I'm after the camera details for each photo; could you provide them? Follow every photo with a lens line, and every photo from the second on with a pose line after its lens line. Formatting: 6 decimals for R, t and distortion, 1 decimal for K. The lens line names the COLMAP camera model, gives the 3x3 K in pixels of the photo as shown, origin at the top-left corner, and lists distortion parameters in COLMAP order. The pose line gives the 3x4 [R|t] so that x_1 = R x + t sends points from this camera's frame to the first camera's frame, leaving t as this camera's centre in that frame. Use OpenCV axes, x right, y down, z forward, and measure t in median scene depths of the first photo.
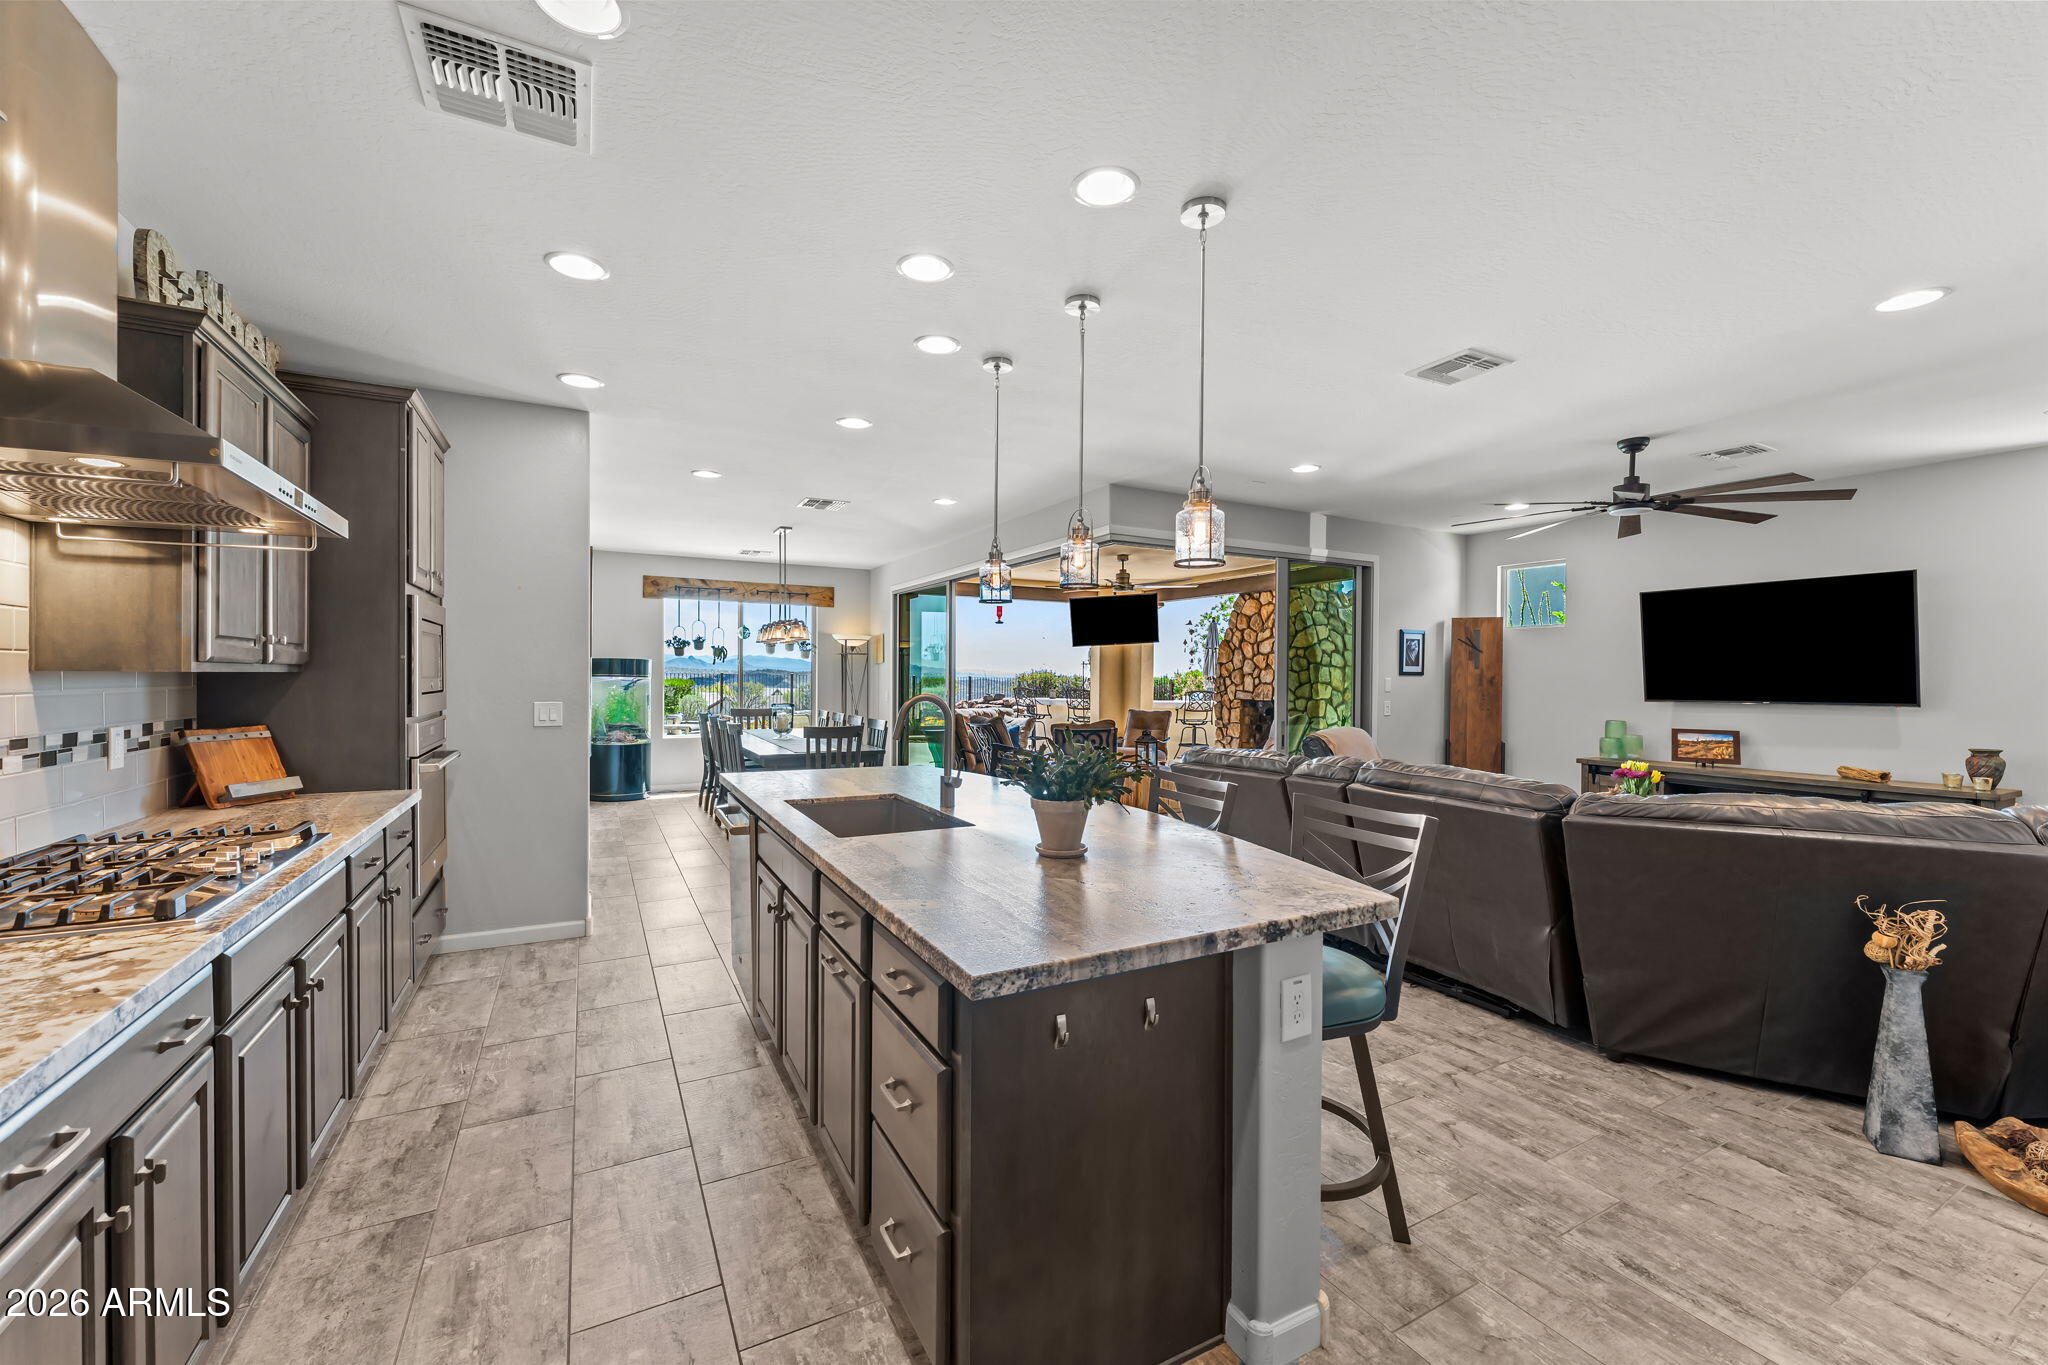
lens RADIAL K [[809.6, 0, 1020.2], [0, 809.6, 682.2], [0, 0, 1]] dist [-0.000308, -0.000106]
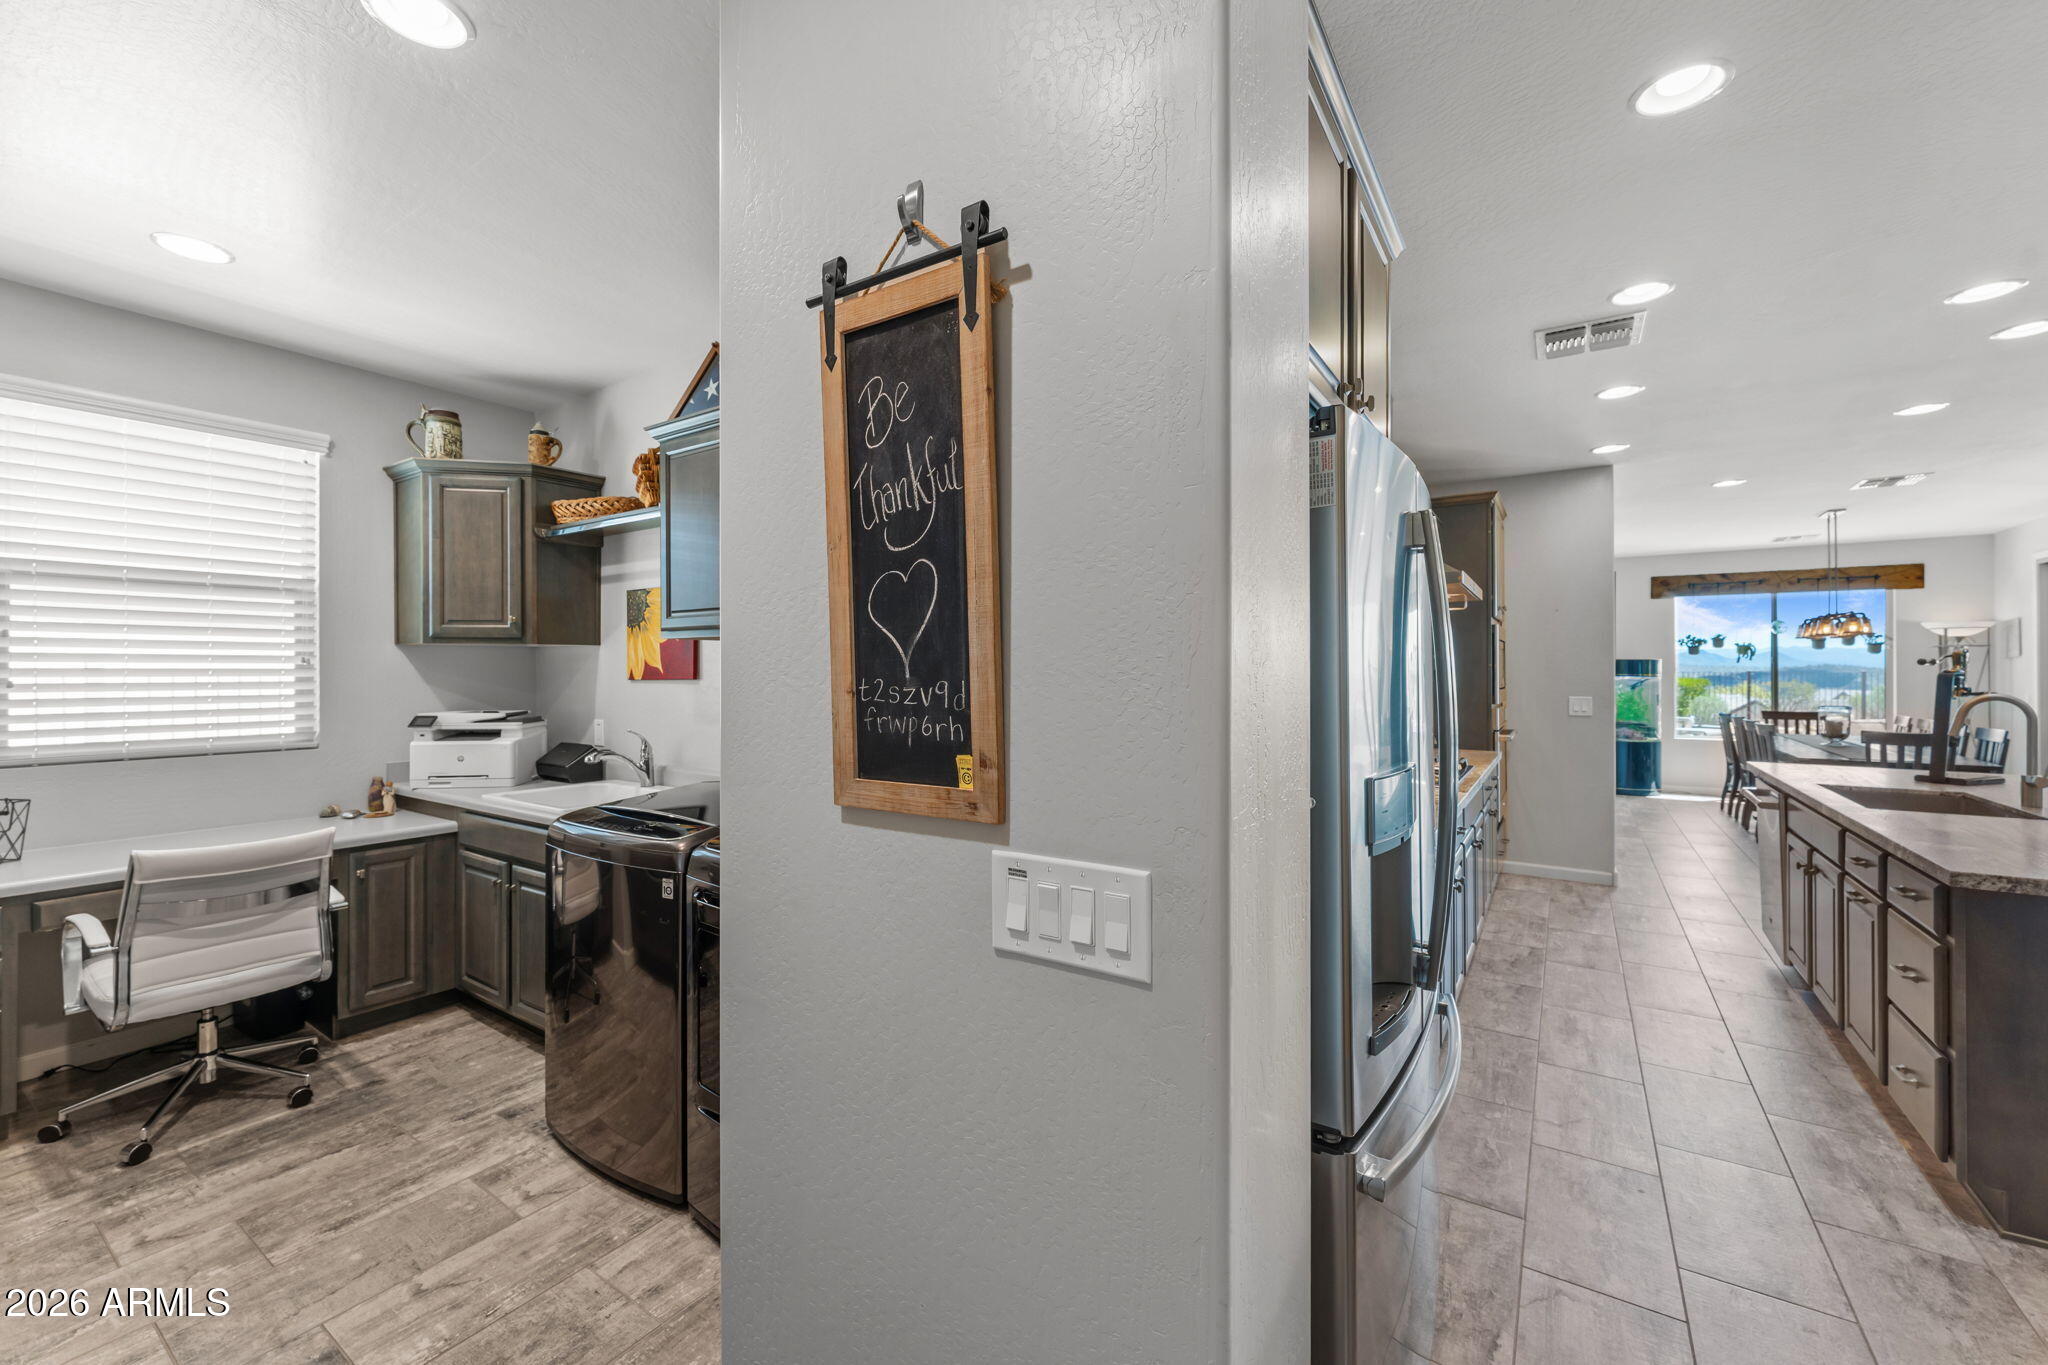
lens RADIAL K [[814.8, 0, 1023.5], [0, 814.8, 671.2], [0, 0, 1]] dist [-0.000763, -0.000236]
pose [[0.470385, -0.009741, -0.882407, 0.064688], [-0.001328, 0.999930, -0.011746, -0.000219], [0.882460, 0.006697, 0.470339, -0.174895]]
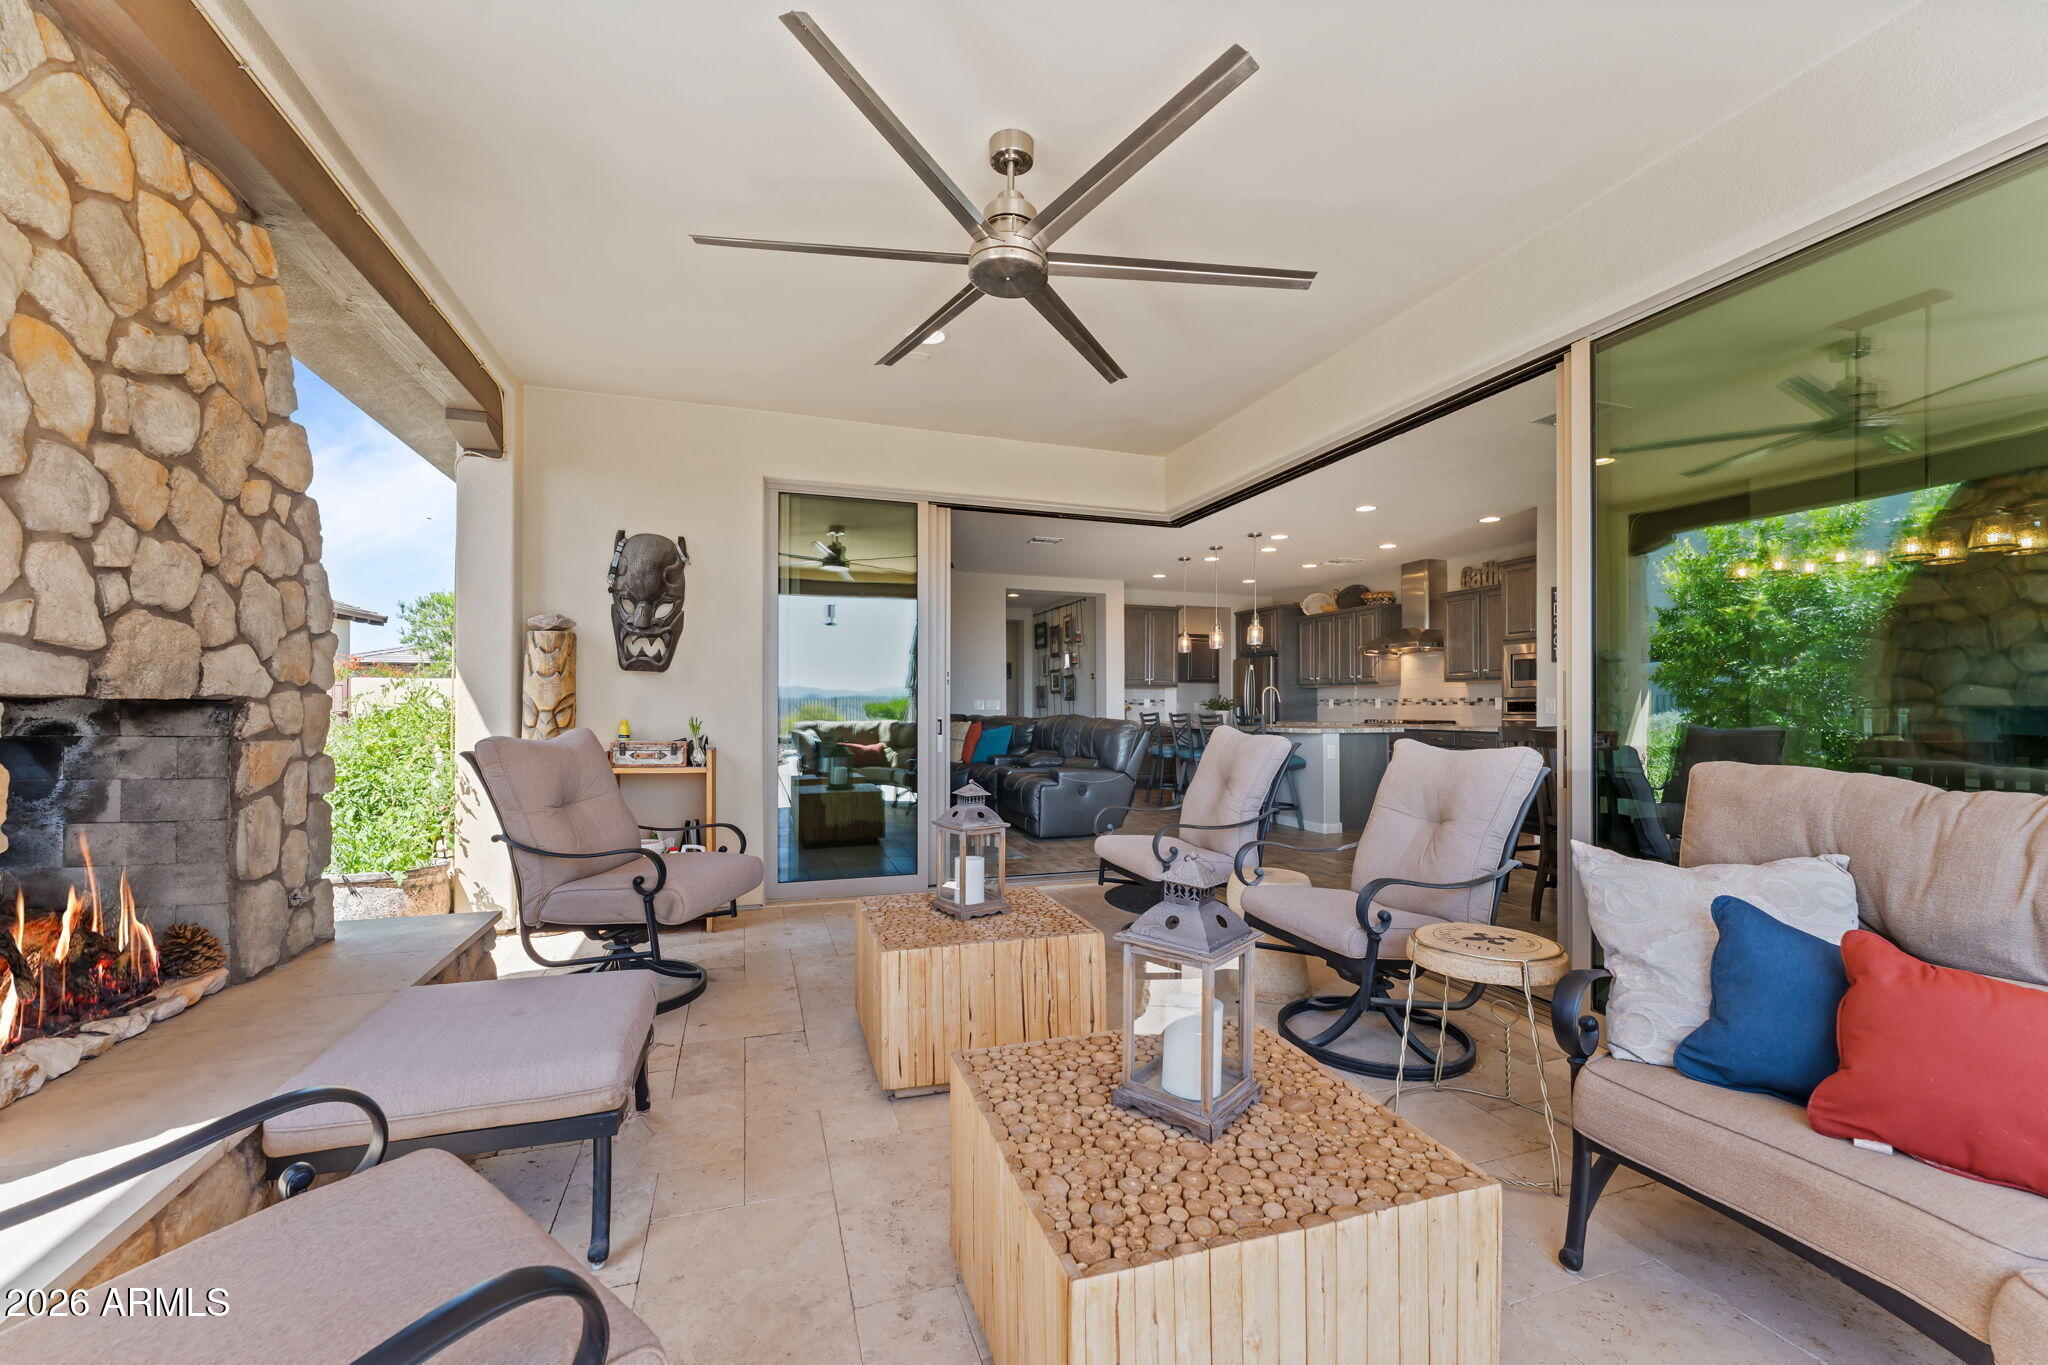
lens RADIAL K [[833.7, 0, 1022.7], [0, 833.7, 702.3], [0, 0, 1]] dist [0.000040, 0.000024]
pose [[-0.985041, -0.009064, 0.172084, 0.073848], [-0.008915, 0.999959, 0.001635, 0.022644], [-0.172091, 0.000077, -0.985081, 1.245047]]
